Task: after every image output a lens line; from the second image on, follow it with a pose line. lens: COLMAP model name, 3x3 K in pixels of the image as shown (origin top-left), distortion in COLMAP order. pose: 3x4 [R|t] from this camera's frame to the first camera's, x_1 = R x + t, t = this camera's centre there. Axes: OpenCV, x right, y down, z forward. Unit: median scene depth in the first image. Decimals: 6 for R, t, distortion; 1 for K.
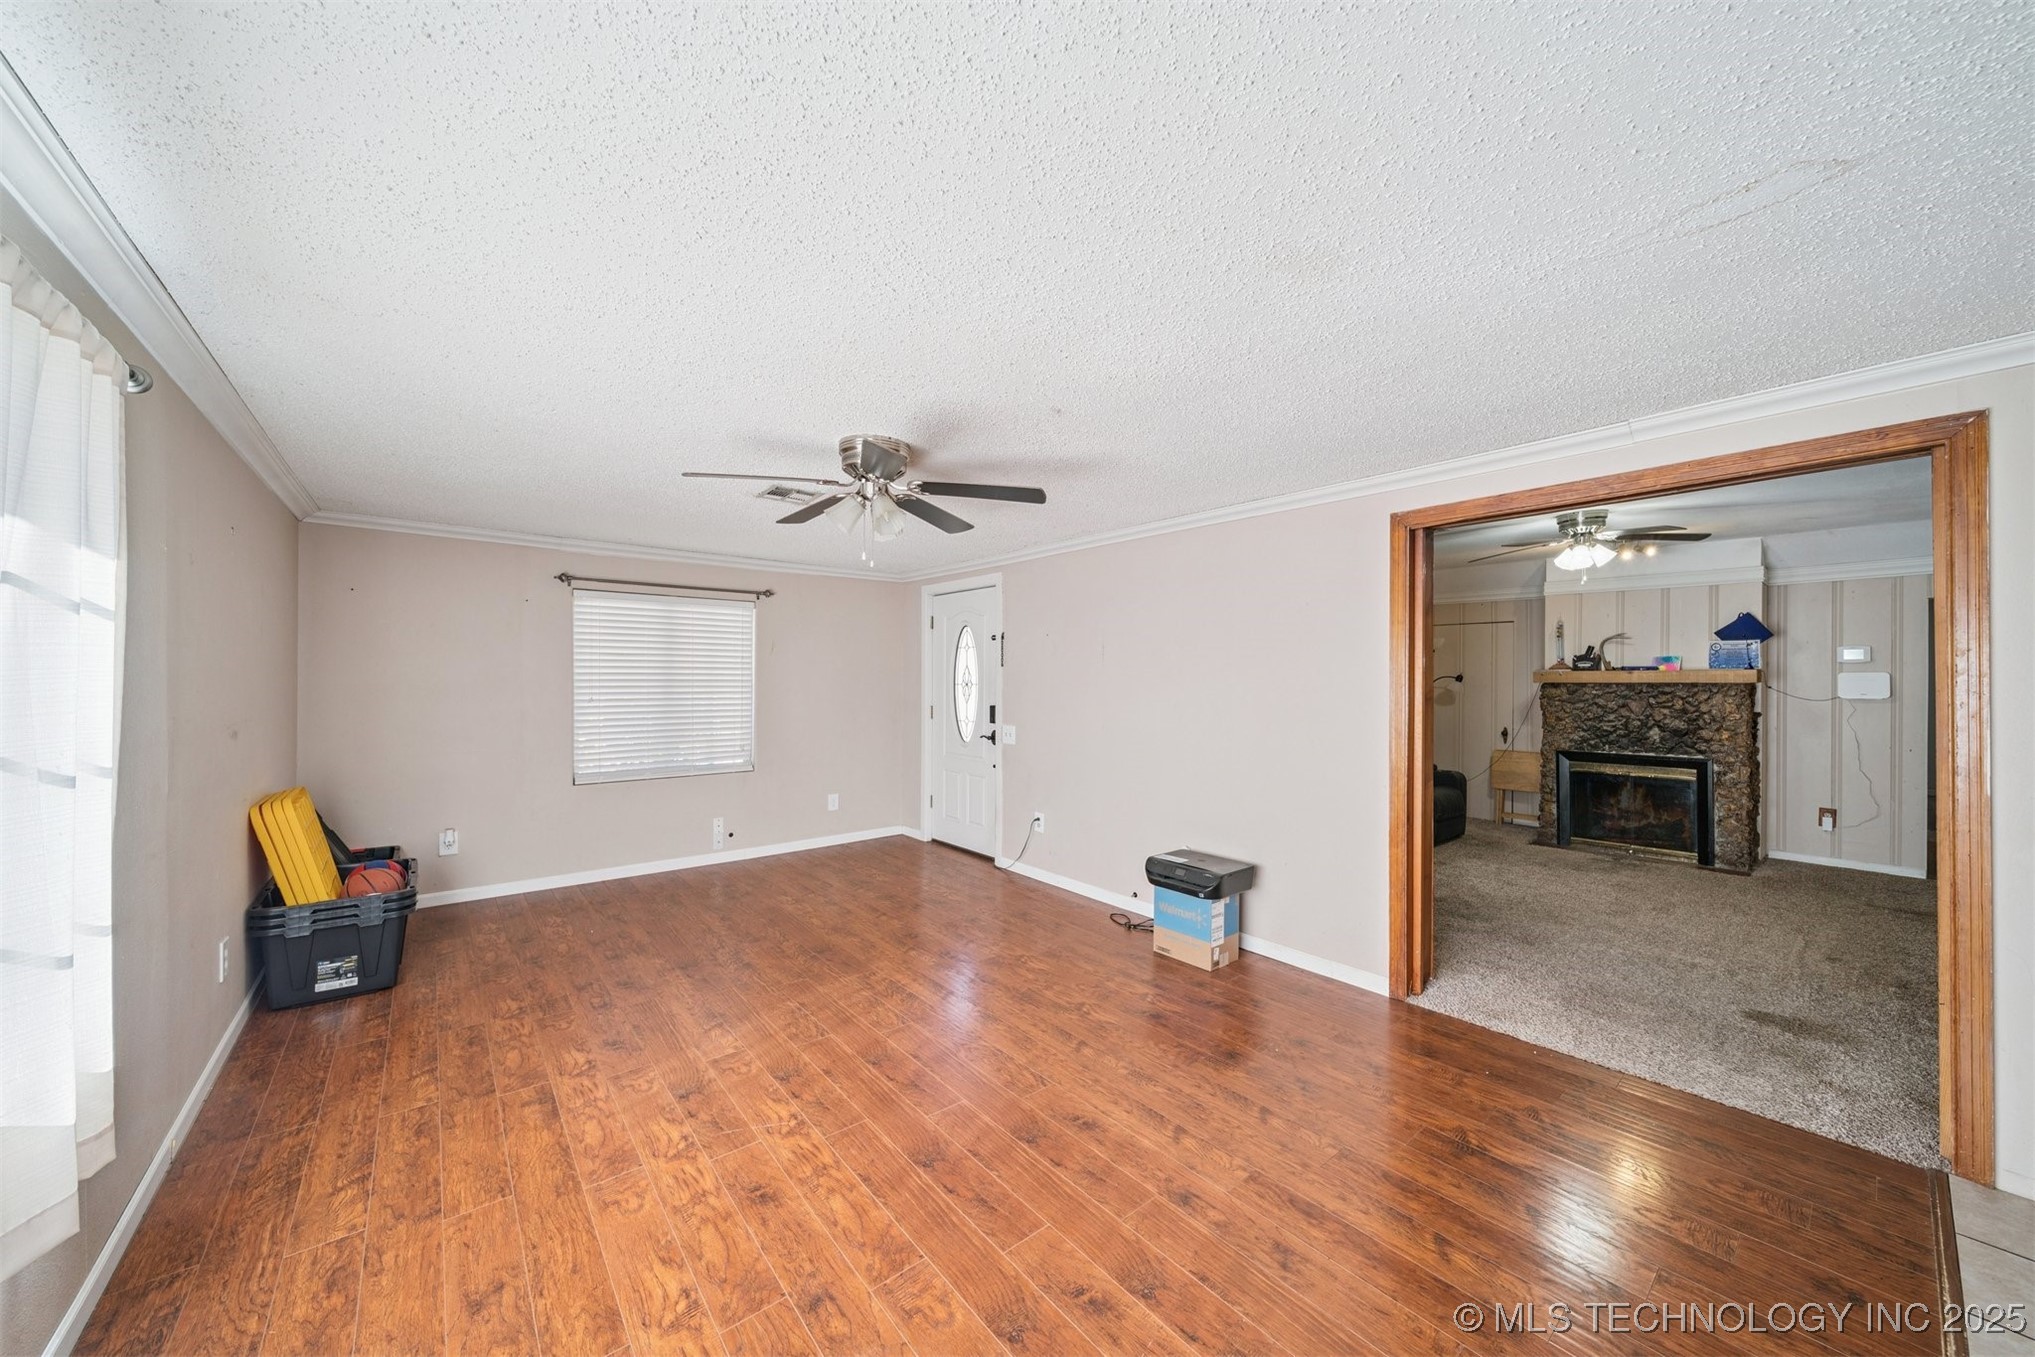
lens RADIAL K [[727.2, 0, 995.0], [0, 727.2, 682.4], [0, 0, 1]] dist [-0.005912, -0.000816]
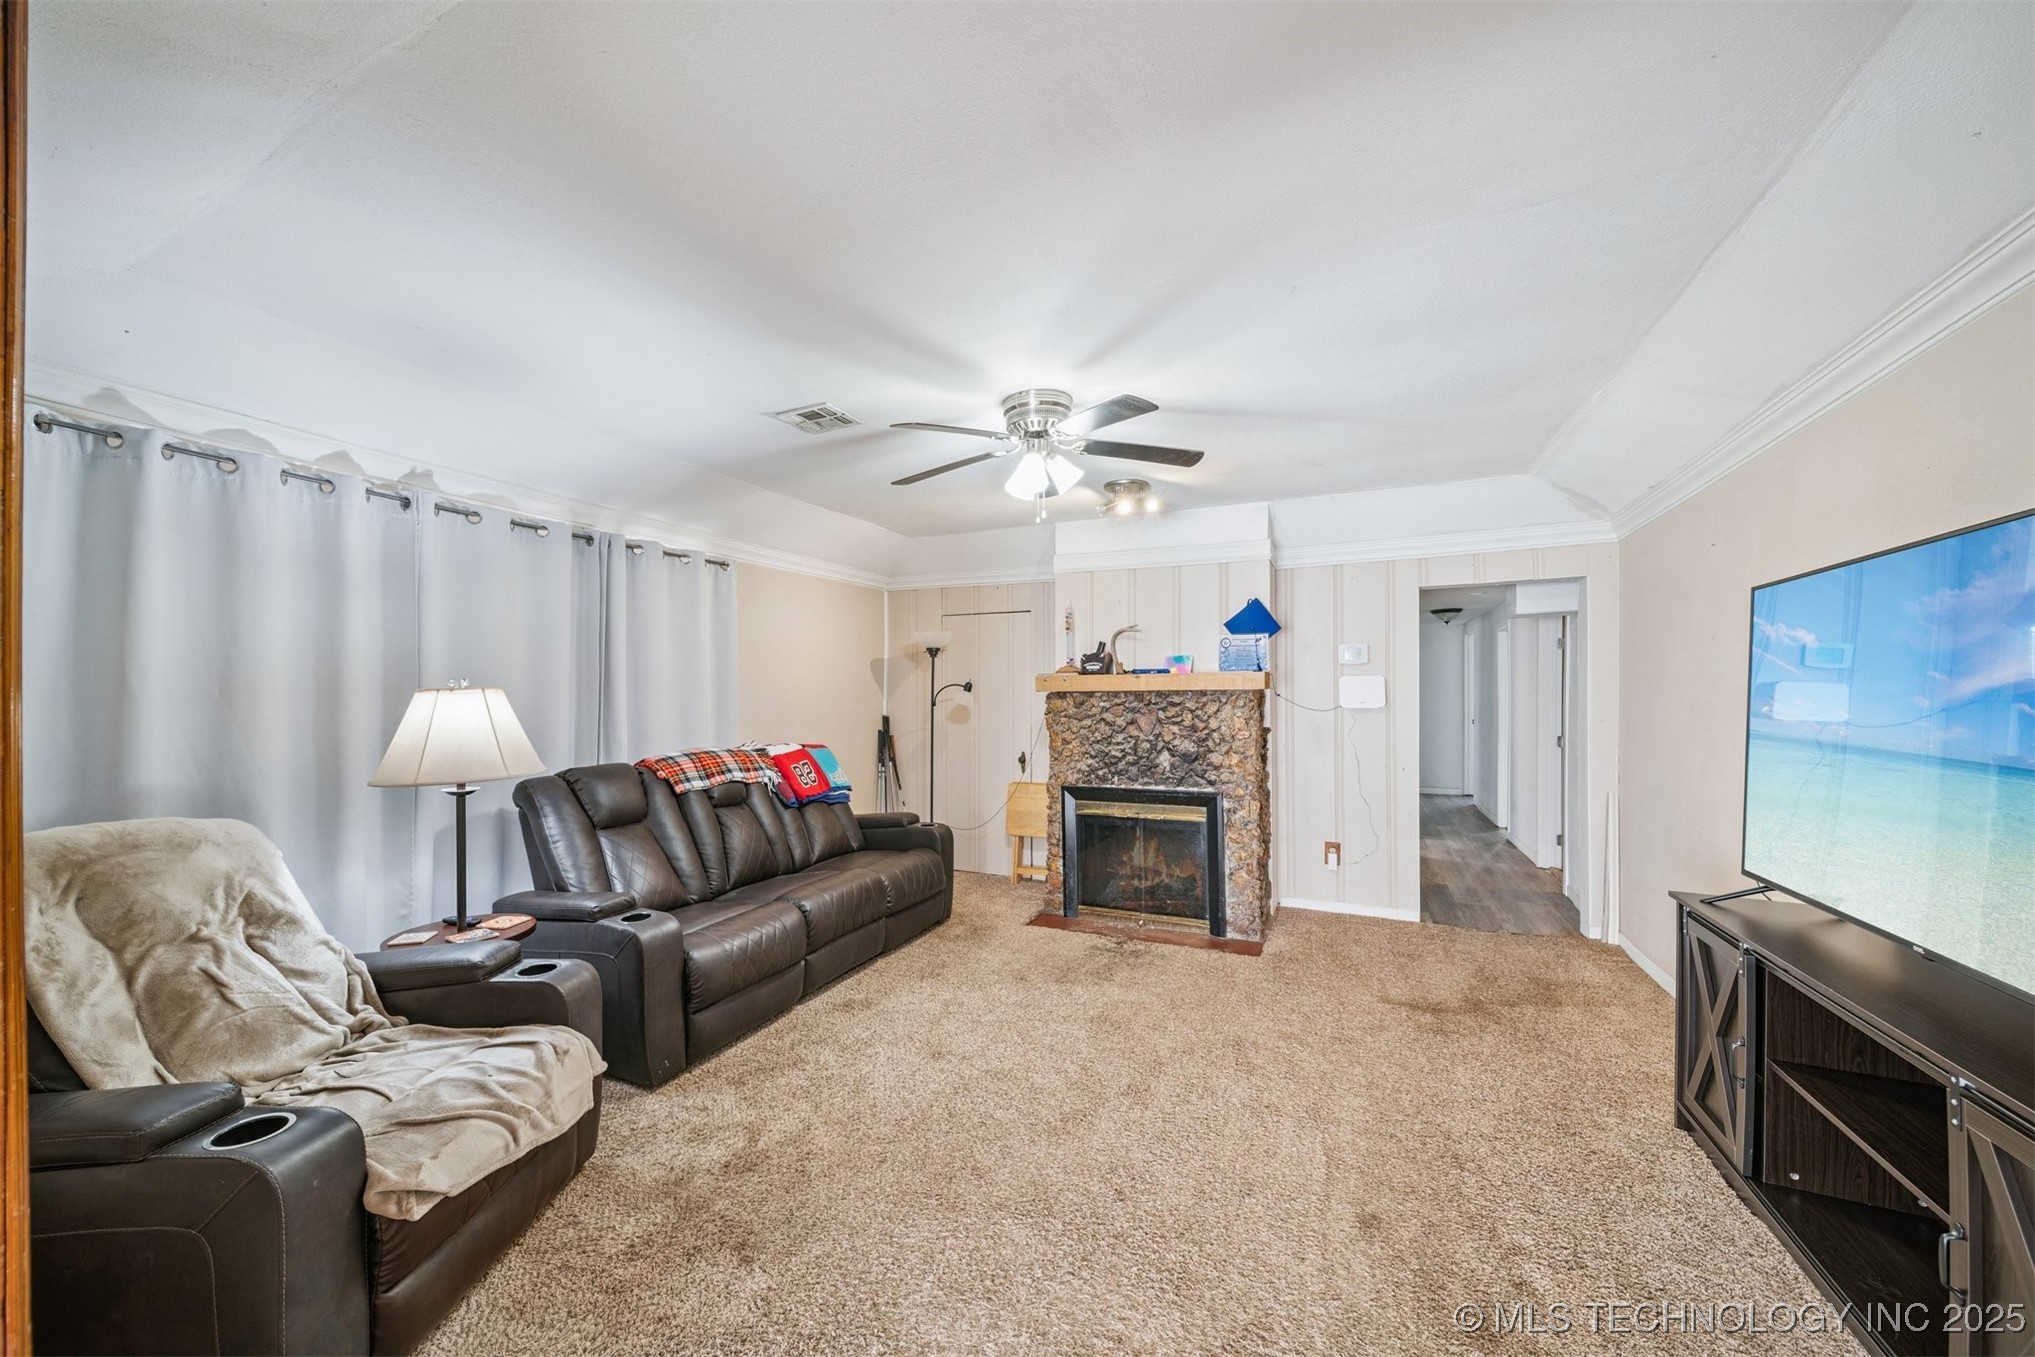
lens RADIAL K [[727.2, 0, 1028.9], [0, 727.2, 689.4], [0, 0, 1]] dist [-0.005912, -0.000816]
pose [[0.884086, -0.003442, 0.467311, 0.454550], [0.009188, 0.999908, -0.010018, 0.005869], [-0.467234, 0.013150, 0.884036, 0.418117]]
